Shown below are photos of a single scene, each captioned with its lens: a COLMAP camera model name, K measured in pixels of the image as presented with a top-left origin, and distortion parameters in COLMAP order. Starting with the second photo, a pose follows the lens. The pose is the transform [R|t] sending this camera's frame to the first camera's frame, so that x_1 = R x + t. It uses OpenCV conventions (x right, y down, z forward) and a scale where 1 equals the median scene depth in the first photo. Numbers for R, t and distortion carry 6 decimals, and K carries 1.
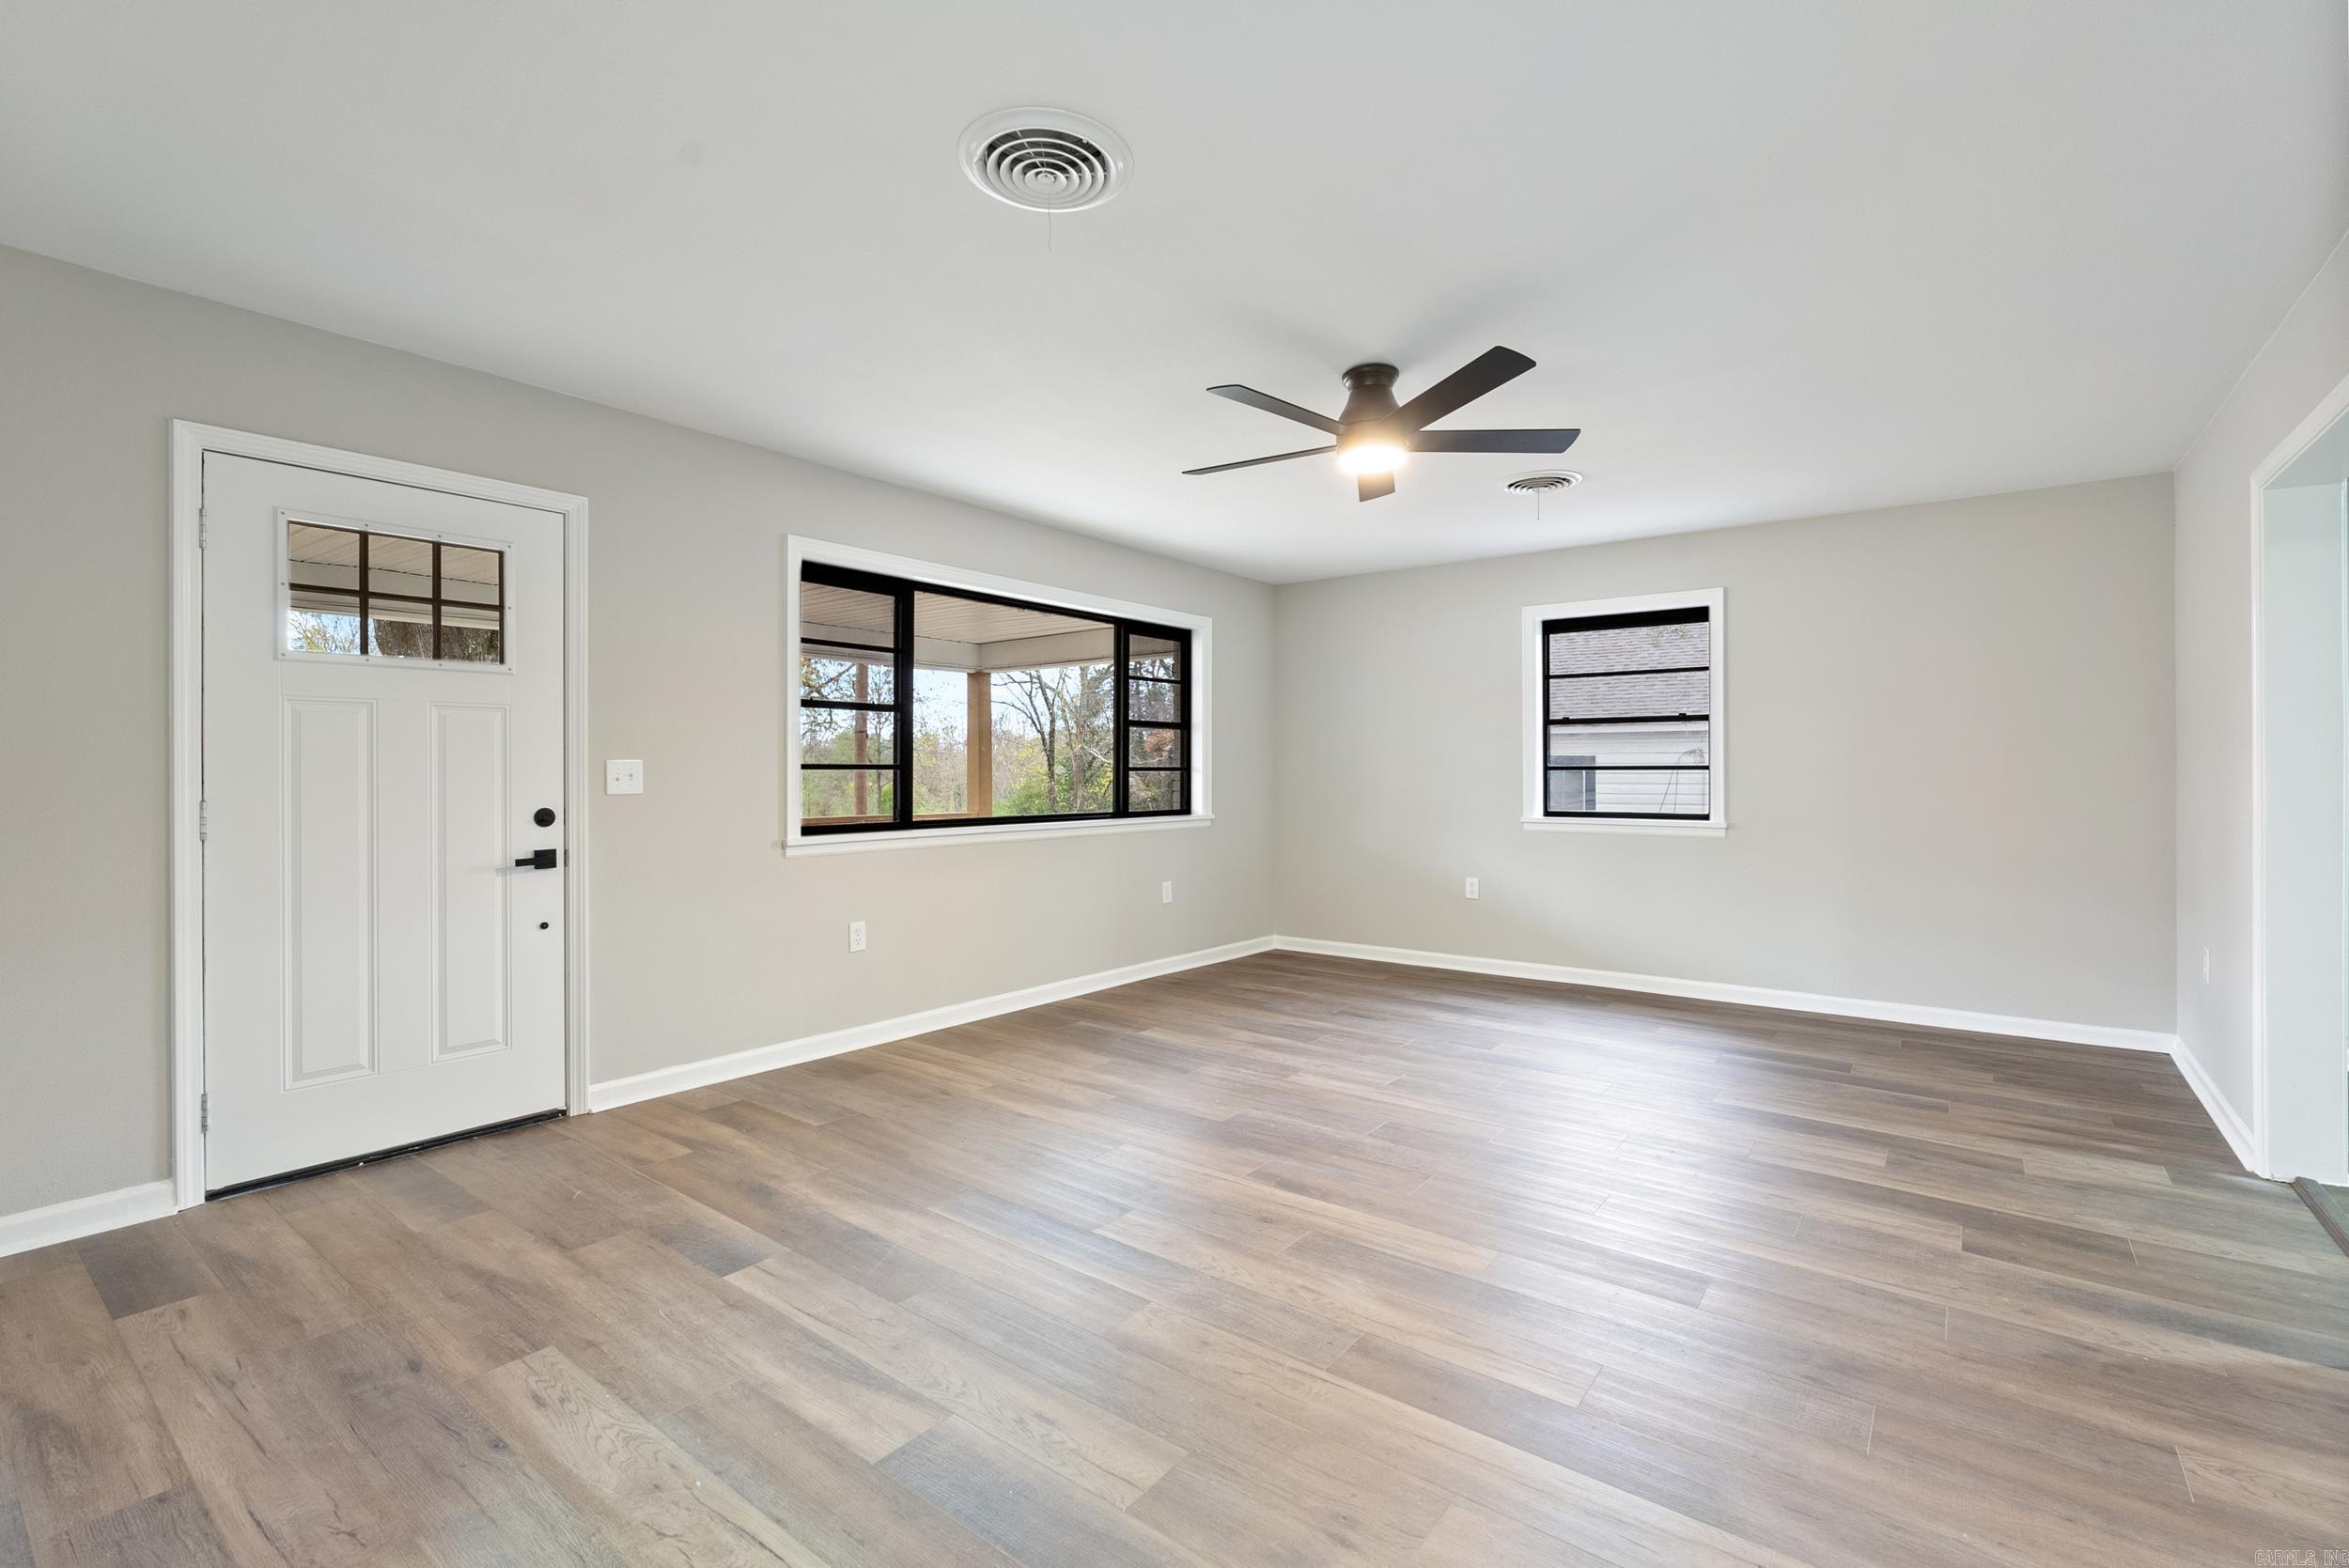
lens RADIAL K [[1043.7, 0, 1175.9], [0, 1043.7, 779.7], [0, 0, 1]] dist [-0.005010, 0.000032]
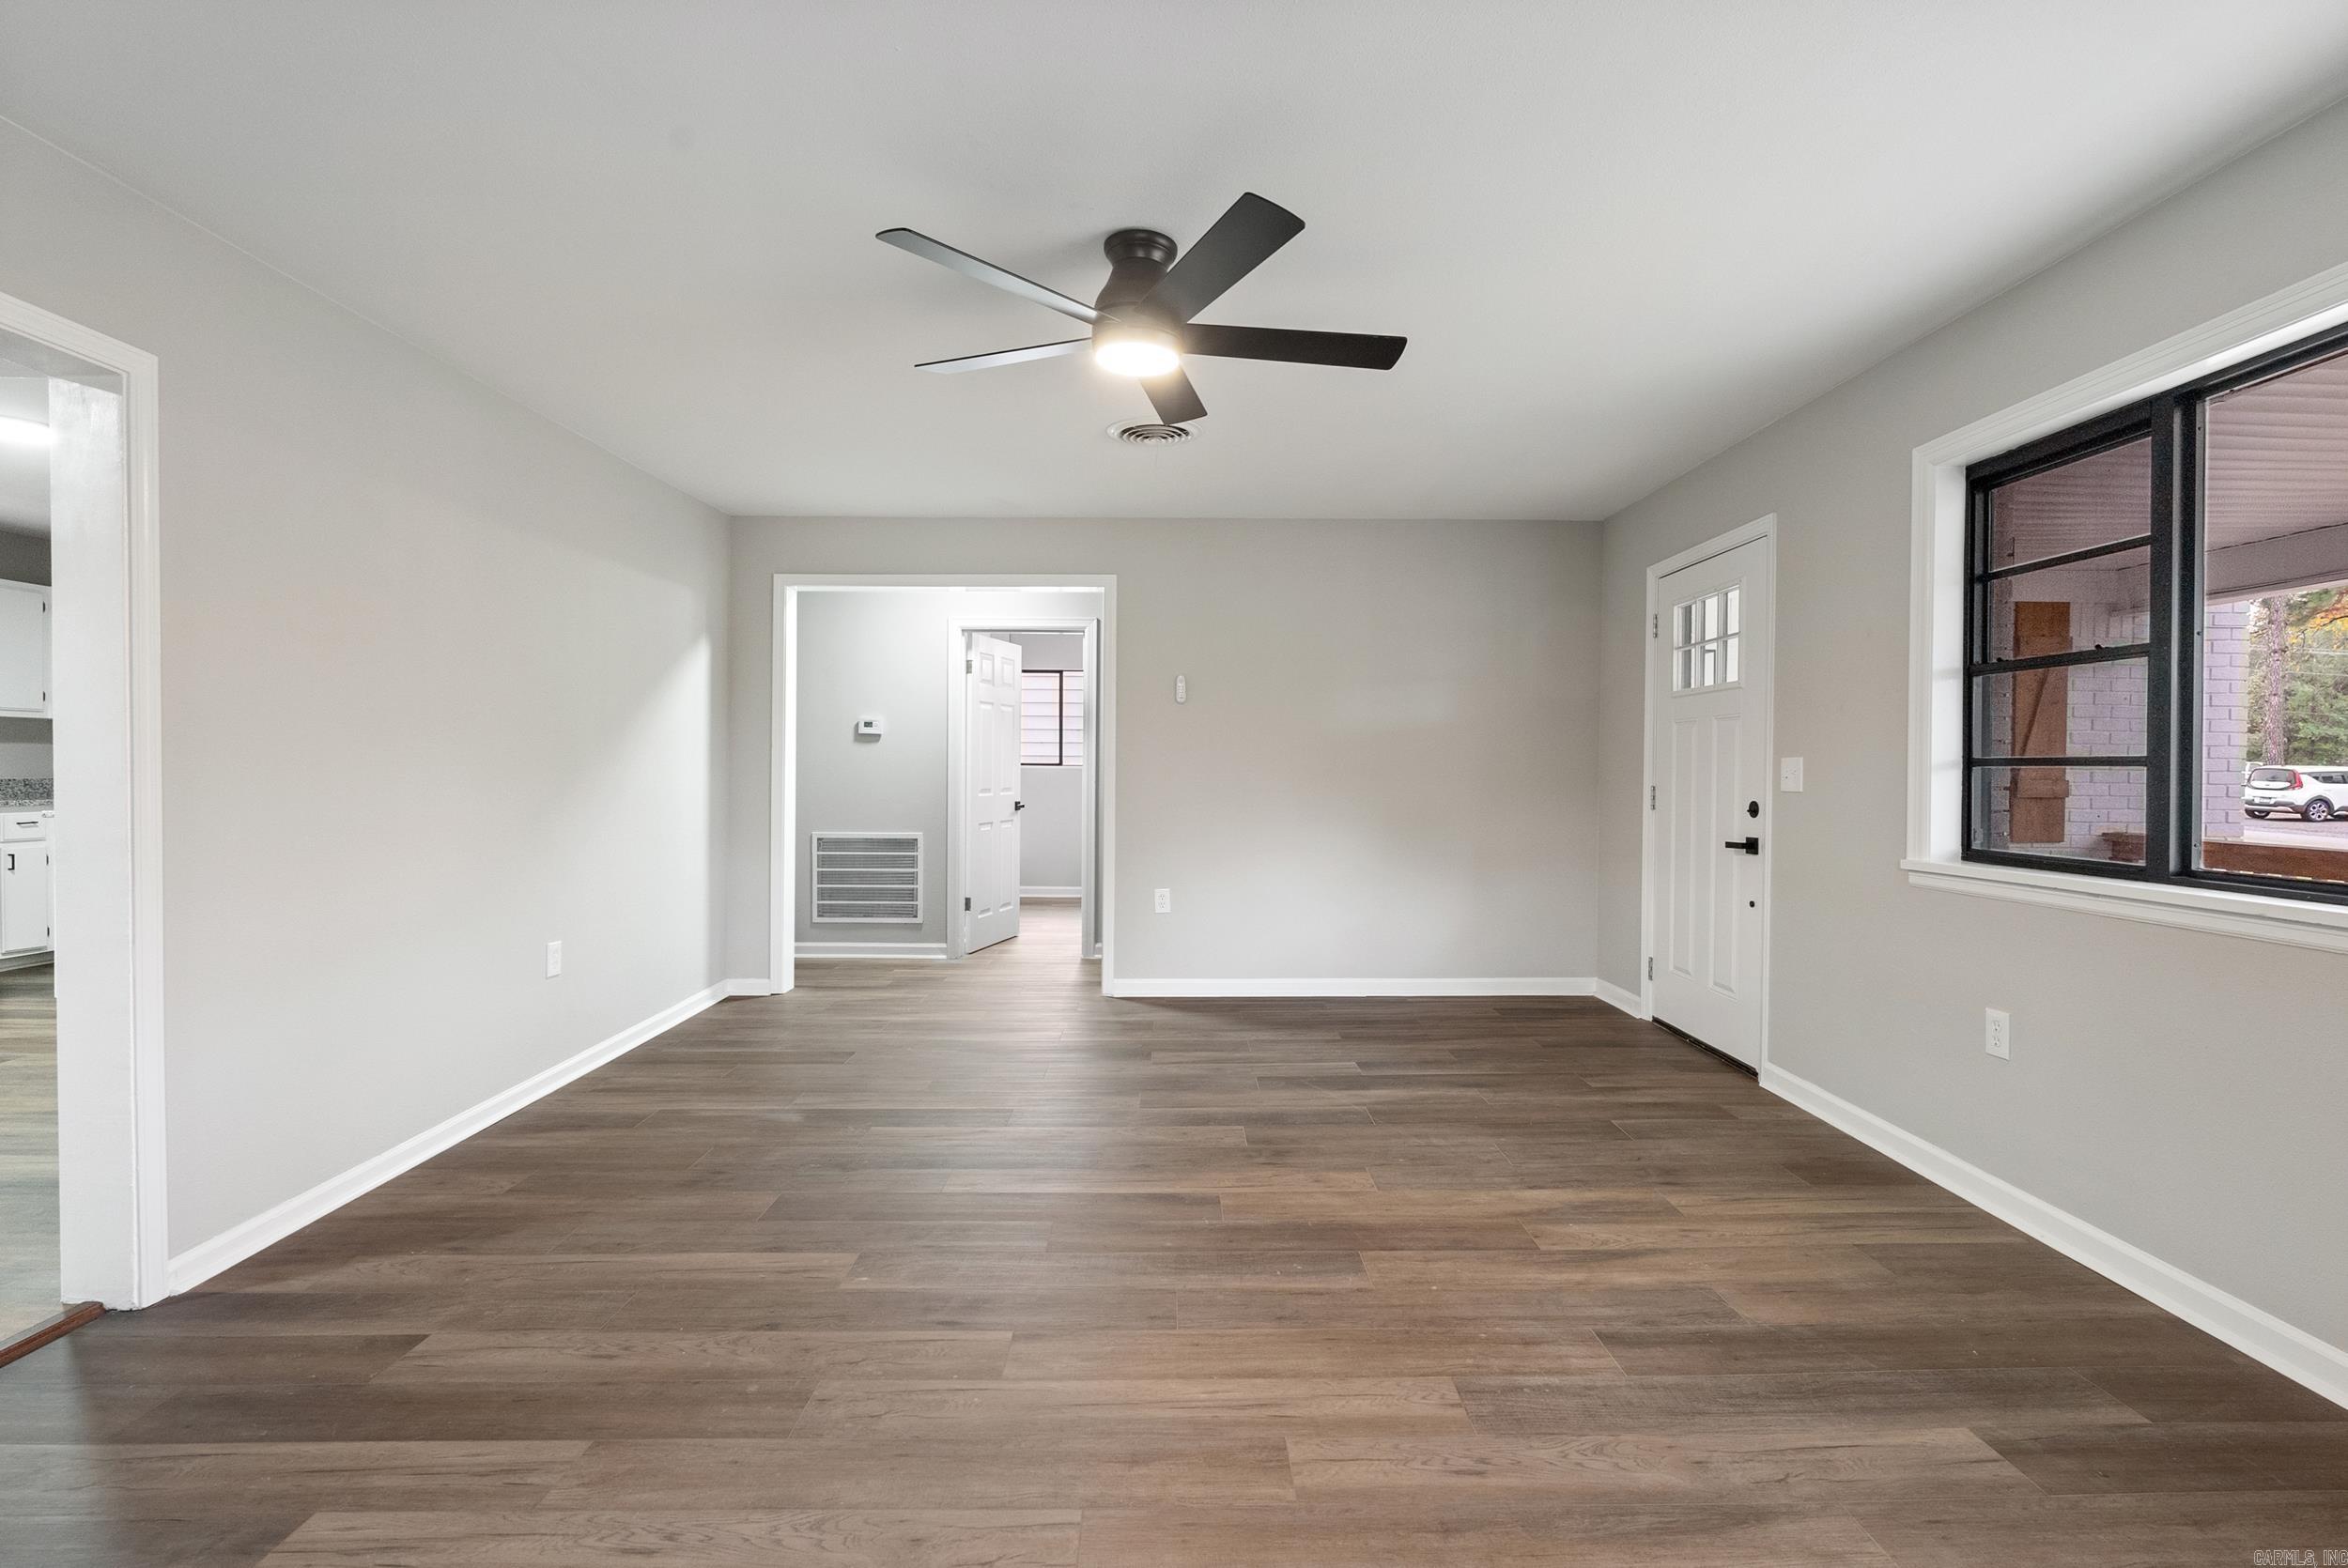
lens RADIAL K [[1043.2, 0, 1173.6], [0, 1043.2, 792.4], [0, 0, 1]] dist [-0.005010, 0.000032]
pose [[-0.792231, 0.009299, -0.610150, 0.511915], [-0.010564, 0.999525, 0.028951, -0.007887], [0.610129, 0.029381, -0.791757, 1.304445]]
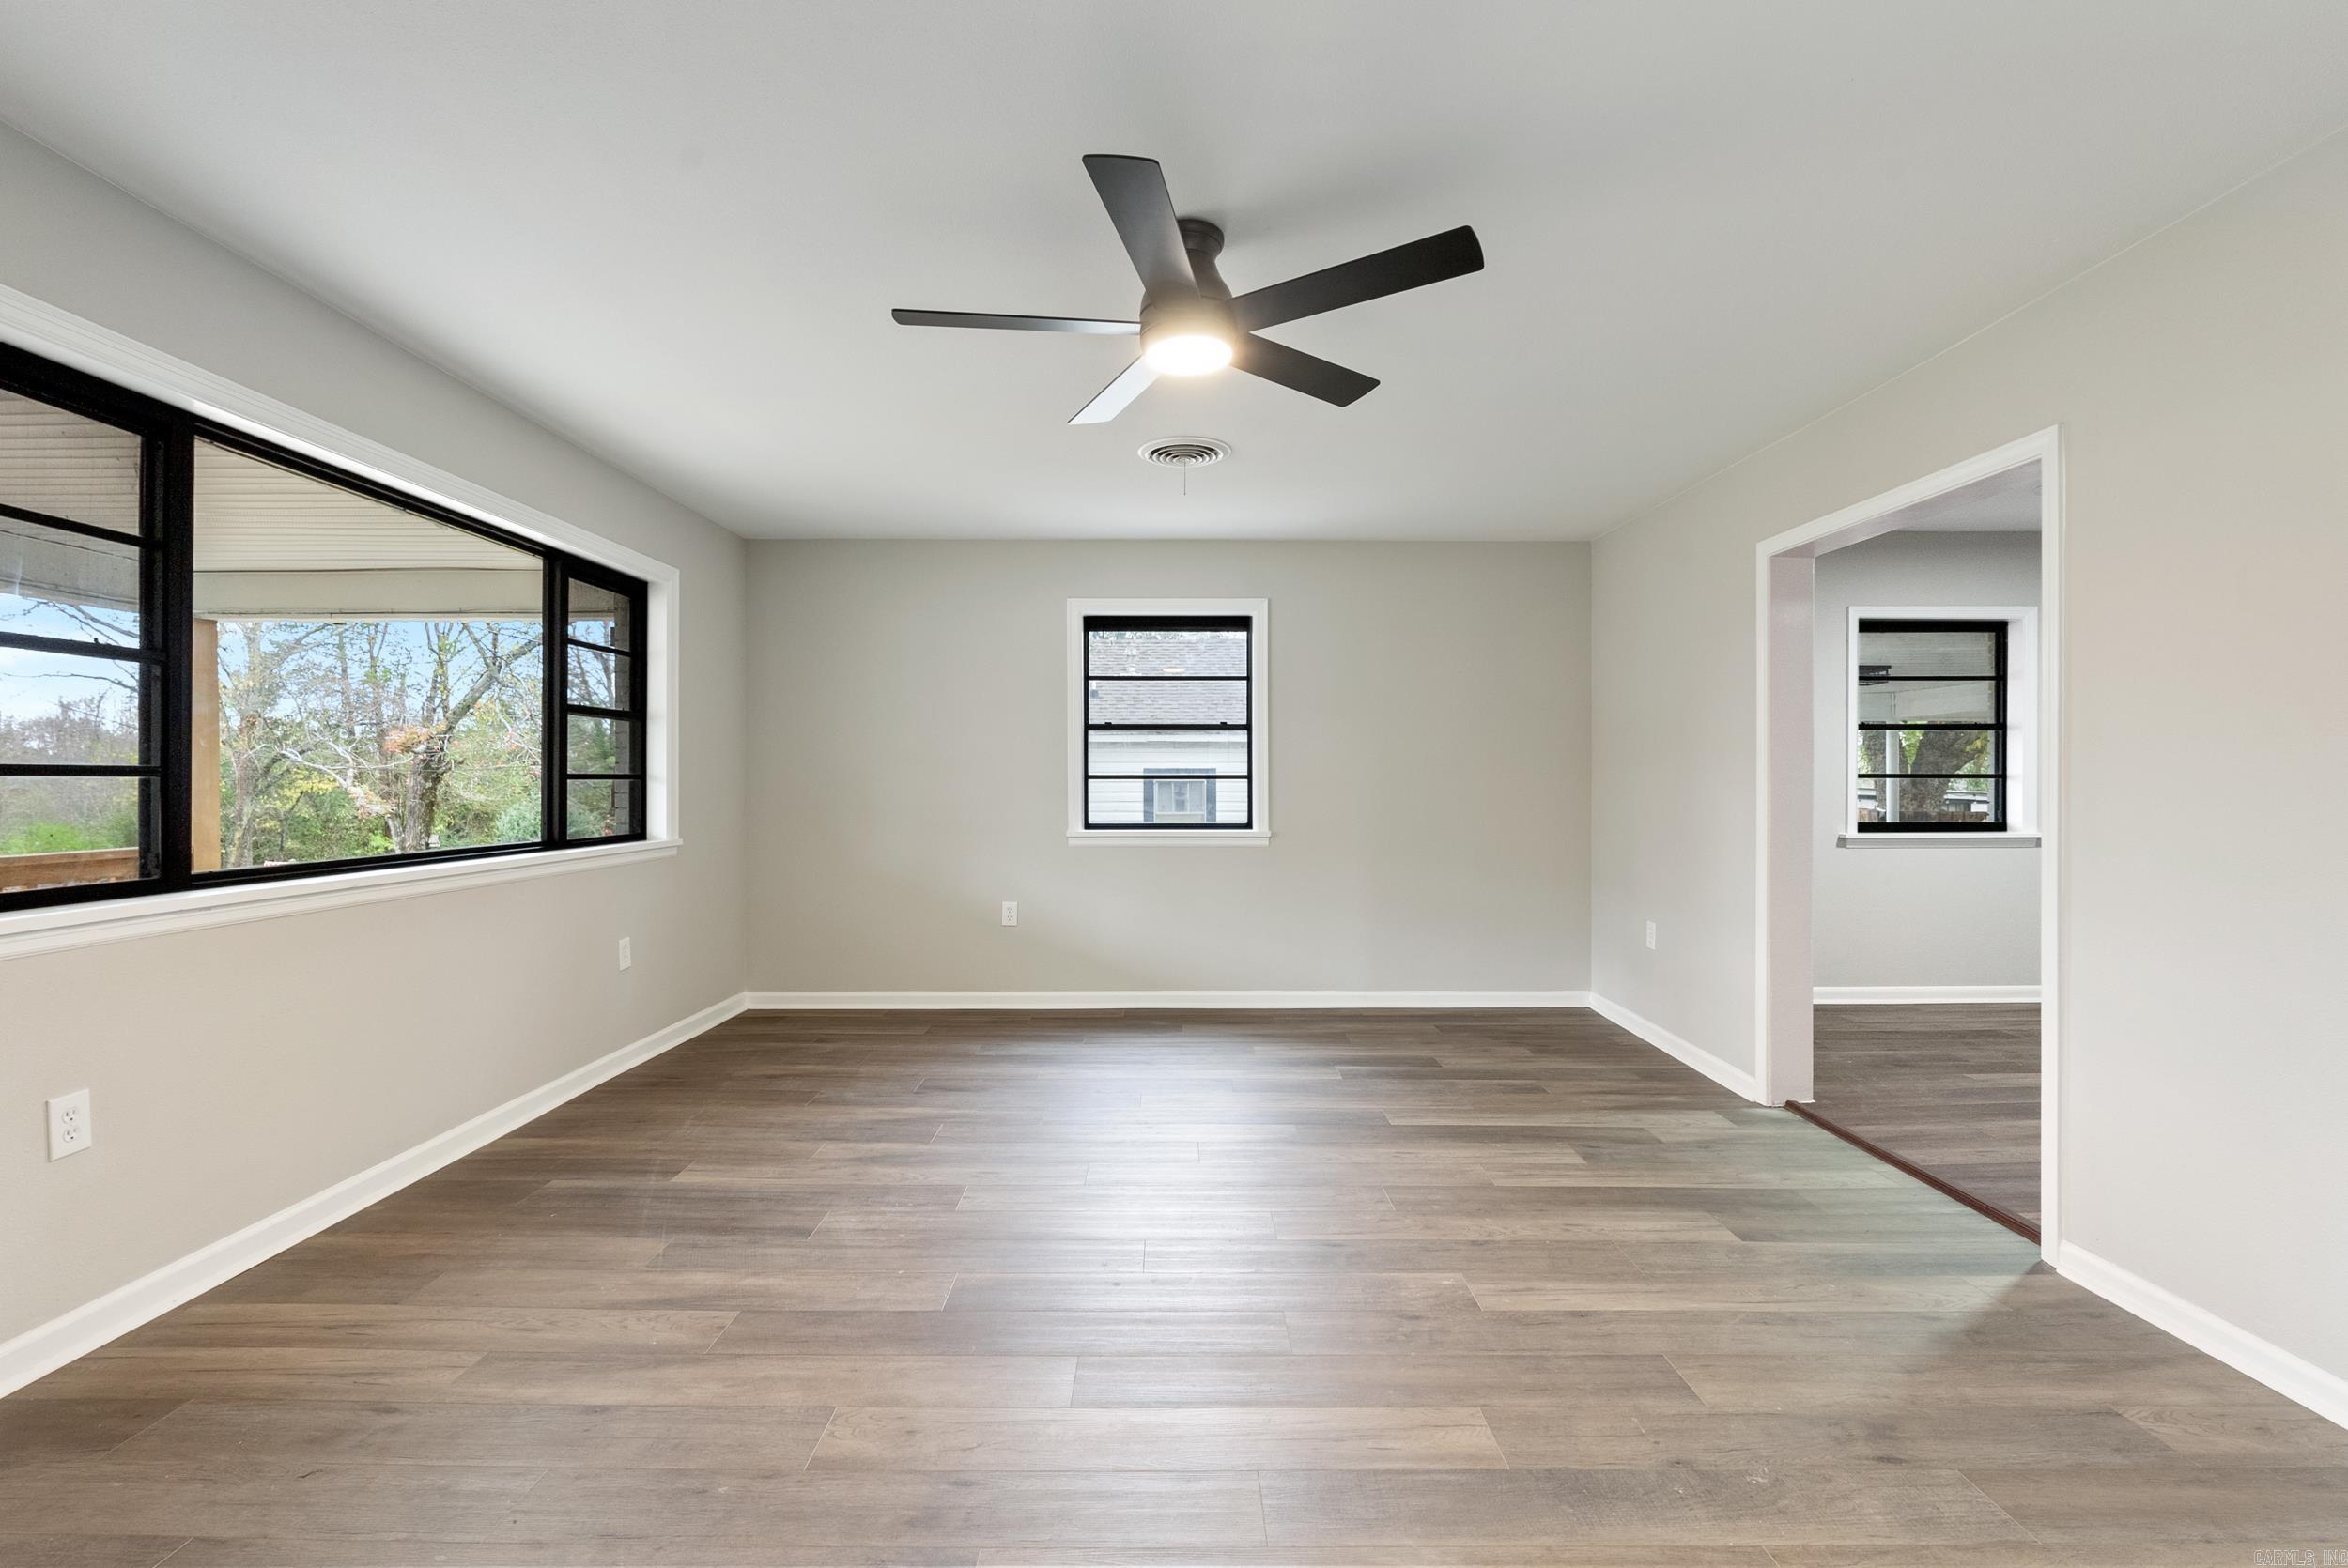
lens RADIAL K [[1043.2, 0, 1181.5], [0, 1043.2, 784.4], [0, 0, 1]] dist [-0.005010, 0.000032]
pose [[0.790205, -0.003157, 0.612835, -0.211488], [0.004597, 0.999989, -0.000777, -0.004264], [-0.612826, 0.003431, 0.790210, 0.336794]]
